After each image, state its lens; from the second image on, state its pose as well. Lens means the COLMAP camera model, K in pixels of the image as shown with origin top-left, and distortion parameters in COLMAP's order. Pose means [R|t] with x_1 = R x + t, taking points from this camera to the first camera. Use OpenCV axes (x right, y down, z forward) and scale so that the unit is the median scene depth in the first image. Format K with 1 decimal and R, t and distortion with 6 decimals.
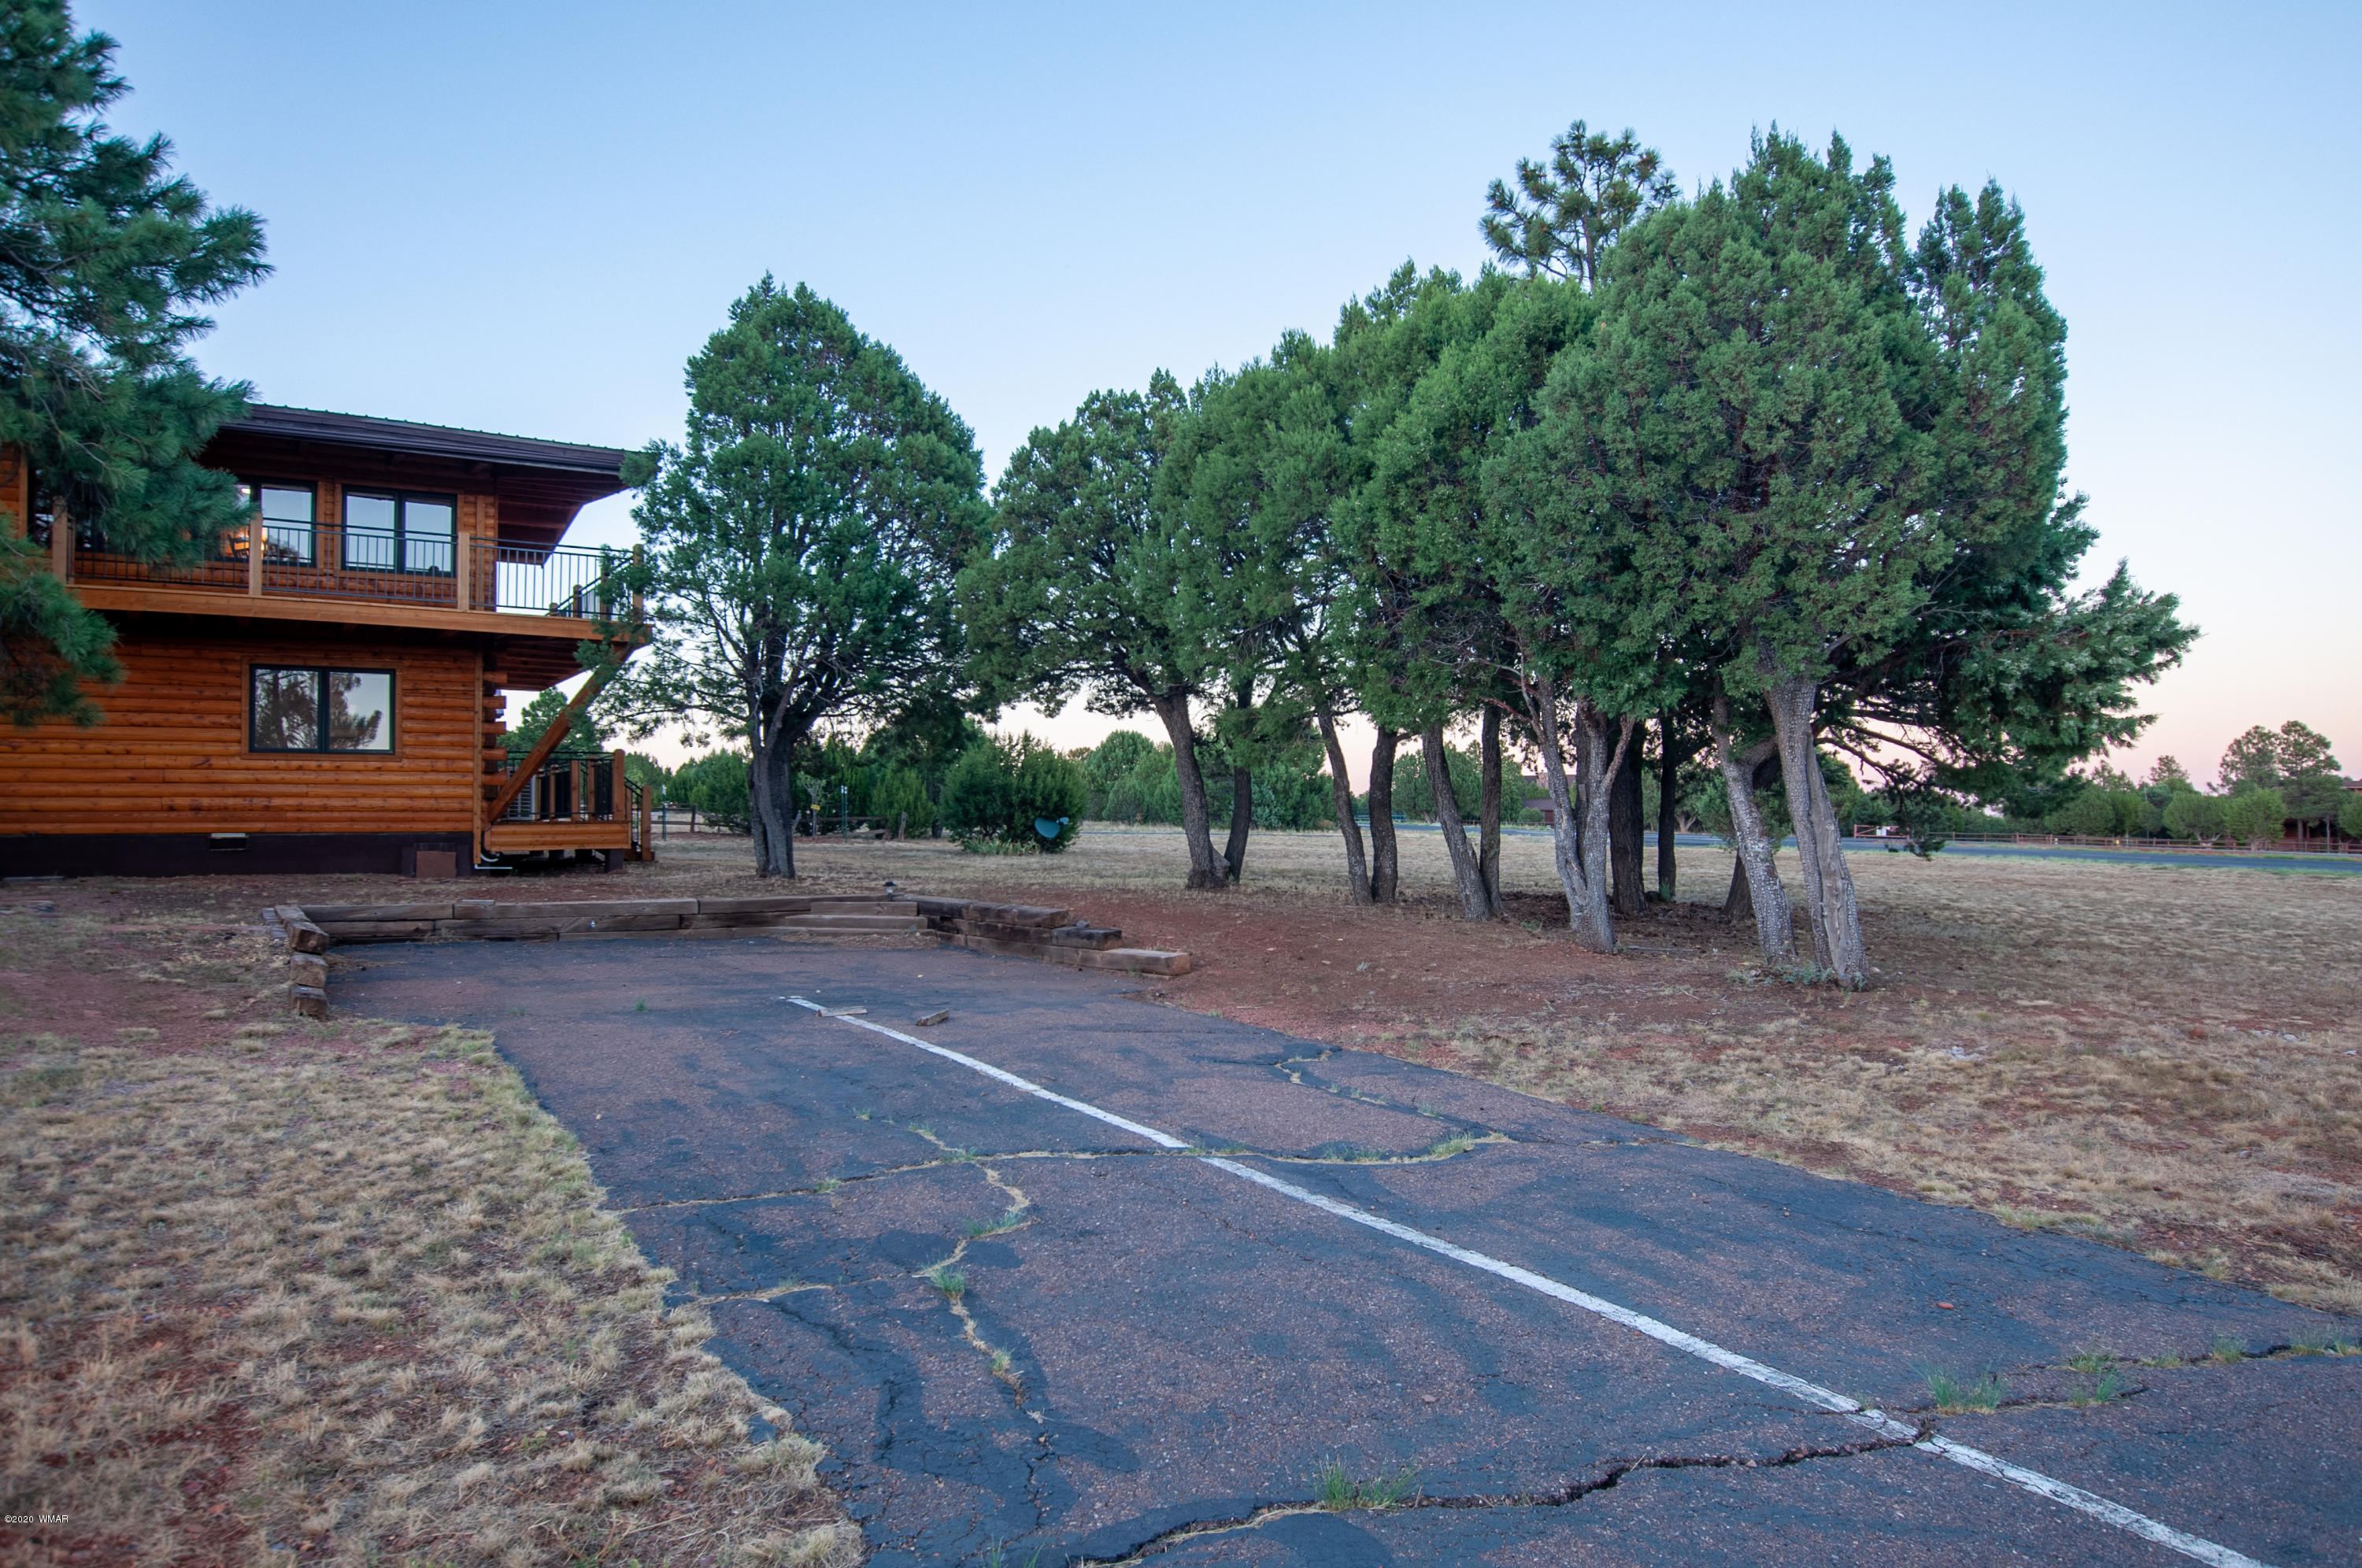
lens RADIAL K [[1757.5, 0, 1181.0], [0, 1757.5, 784.0], [0, 0, 1]] dist [0.005672, 0.005047]
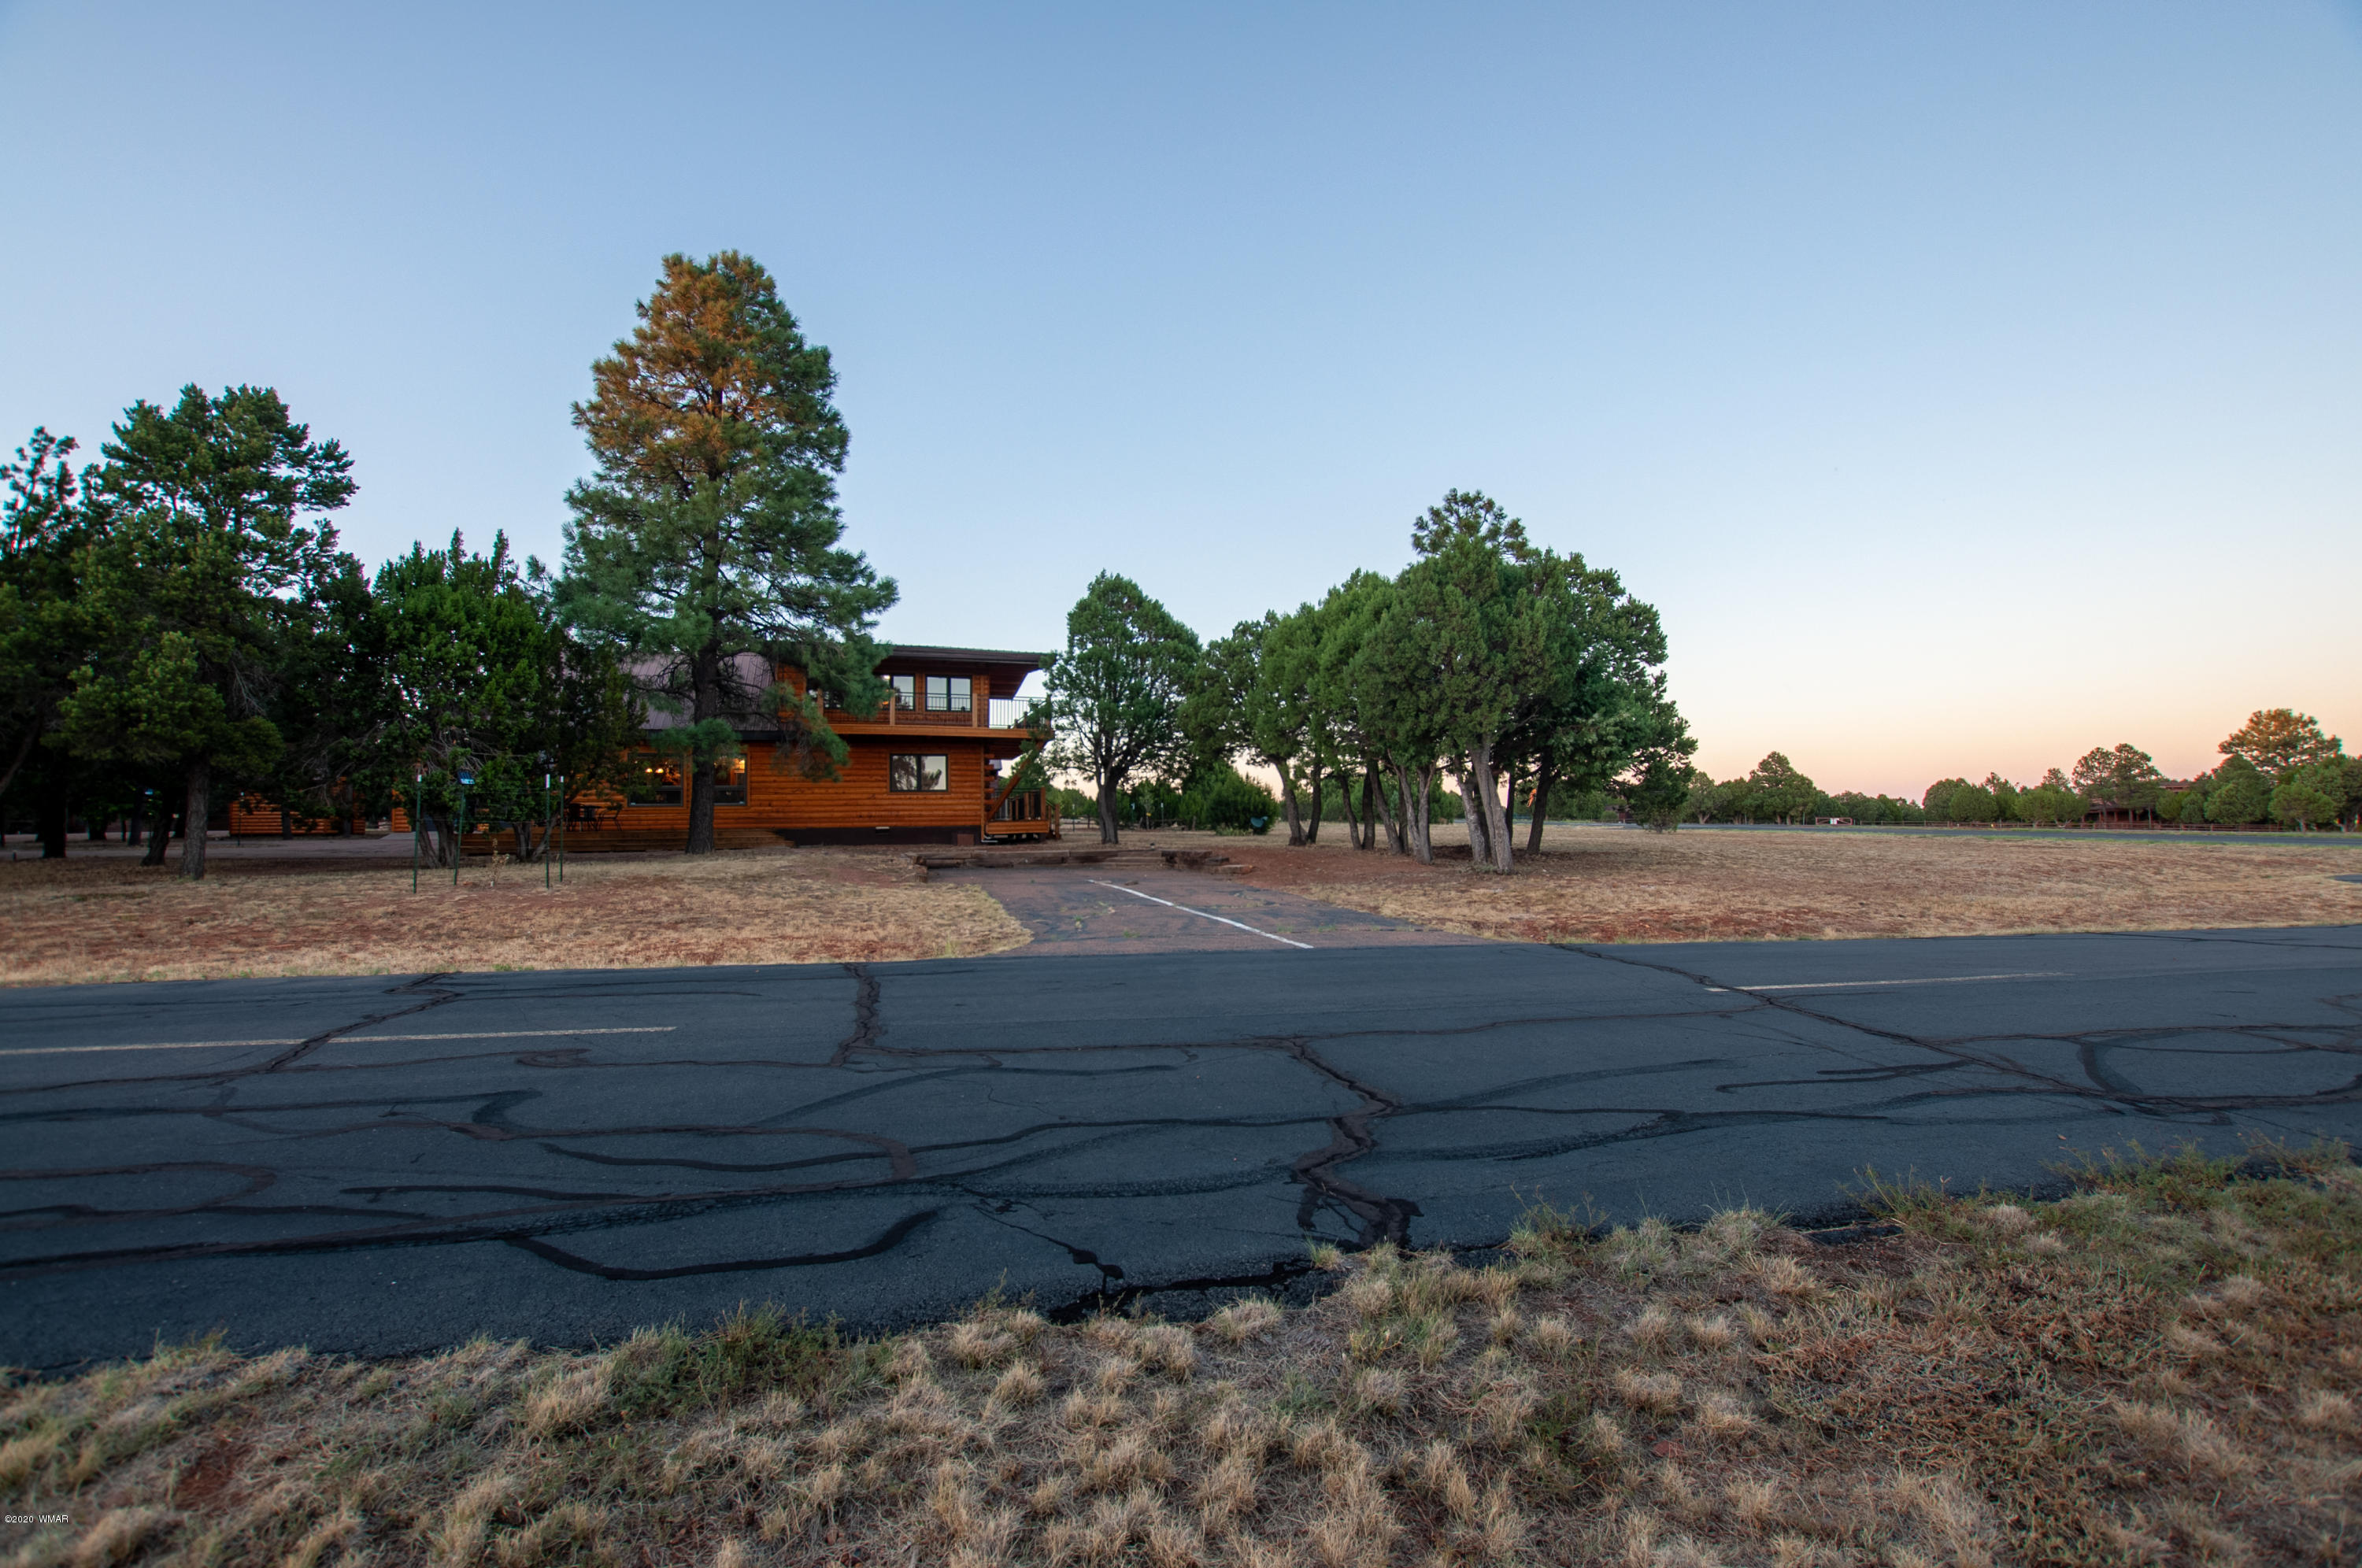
lens RADIAL K [[1070.4, 0, 1181.0], [0, 1070.4, 784.0], [0, 0, 1]] dist [-0.029876, -0.000230]
pose [[0.978768, -0.022296, -0.203753, 0.135728], [0.018764, 0.999639, -0.019250, 0.006059], [0.204108, 0.015018, 0.978833, -0.305088]]
